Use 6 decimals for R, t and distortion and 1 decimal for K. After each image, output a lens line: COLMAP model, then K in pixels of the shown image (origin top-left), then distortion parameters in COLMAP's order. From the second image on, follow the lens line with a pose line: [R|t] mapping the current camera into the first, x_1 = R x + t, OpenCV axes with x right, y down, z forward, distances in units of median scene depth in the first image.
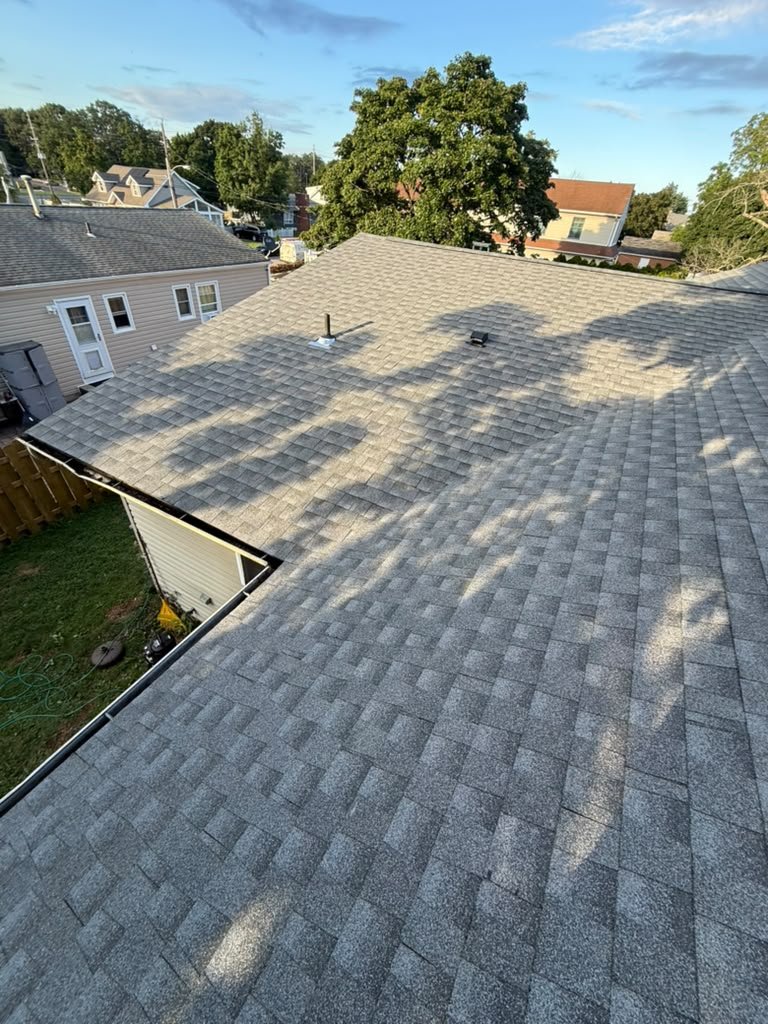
lens RADIAL K [[407.6, 0, 385.0], [0, 407.6, 508.4], [0, 0, 1]] dist [-0.000374, -0.000204]
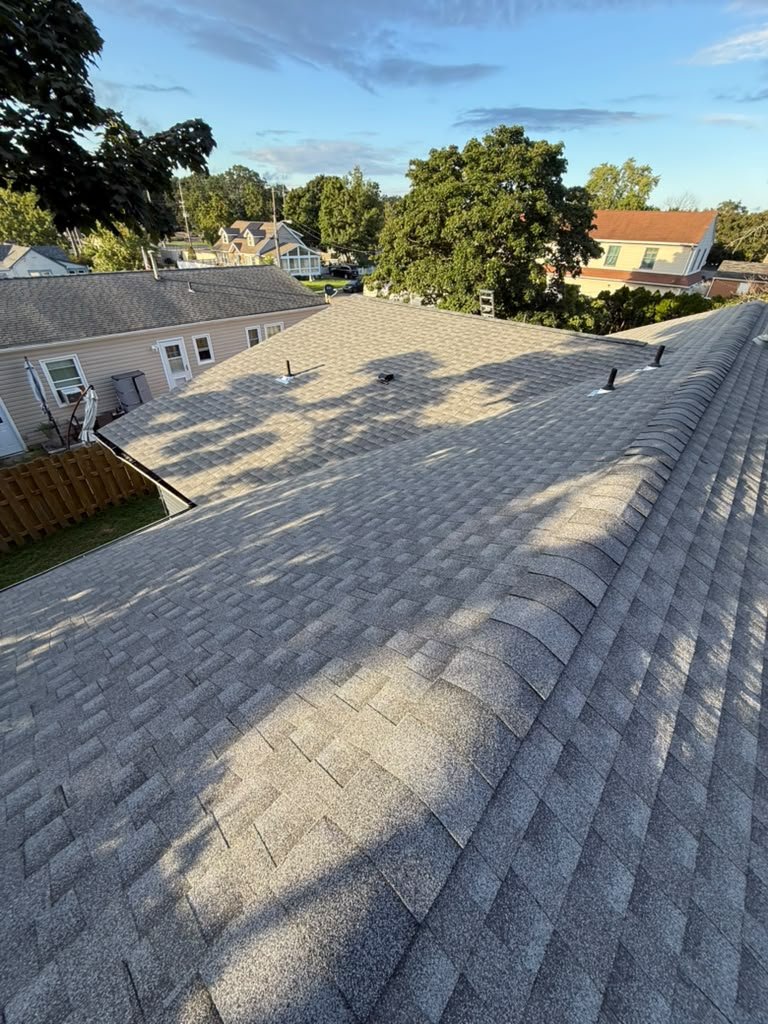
lens RADIAL K [[406.7, 0, 384.8], [0, 406.7, 508.8], [0, 0, 1]] dist [0.000417, -0.000140]
pose [[0.978719, 0.073505, -0.191590, 0.178643], [-0.083597, 0.995477, -0.045125, 0.031312], [0.187406, 0.060181, 0.980437, -0.115606]]
